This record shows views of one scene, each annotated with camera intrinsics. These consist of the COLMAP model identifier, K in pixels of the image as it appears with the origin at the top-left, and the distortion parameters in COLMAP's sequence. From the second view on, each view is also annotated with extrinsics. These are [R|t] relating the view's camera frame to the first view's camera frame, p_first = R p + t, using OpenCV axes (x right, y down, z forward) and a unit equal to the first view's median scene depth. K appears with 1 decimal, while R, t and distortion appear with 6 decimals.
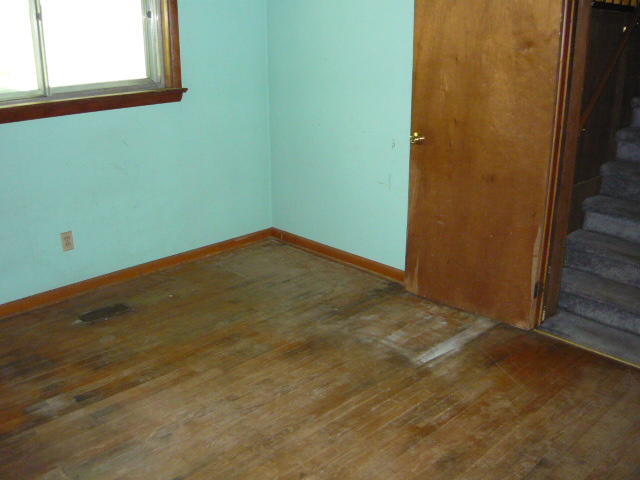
lens RADIAL K [[672.1, 0, 320.3], [0, 672.1, 239.2], [0, 0, 1]] dist [-0.130778, 0.000000]
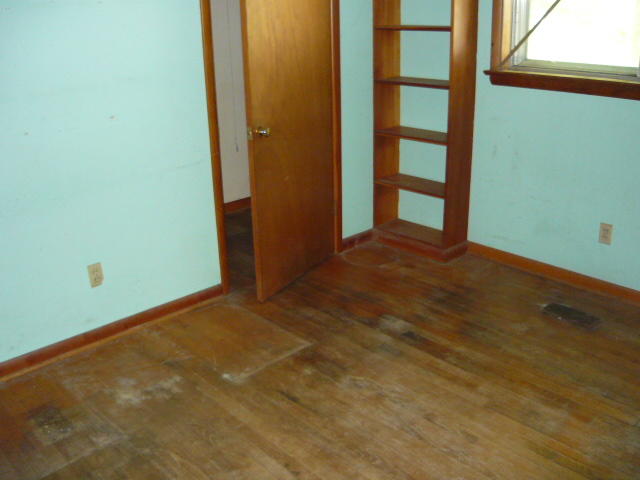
lens RADIAL K [[672.1, 0, 319.5], [0, 672.1, 240.1], [0, 0, 1]] dist [-0.130778, 0.000000]
pose [[-0.038601, 0.354736, -0.934169, 0.593381], [-0.295562, 0.888983, 0.349790, -0.231733], [0.954543, 0.289607, 0.070531, 0.679600]]
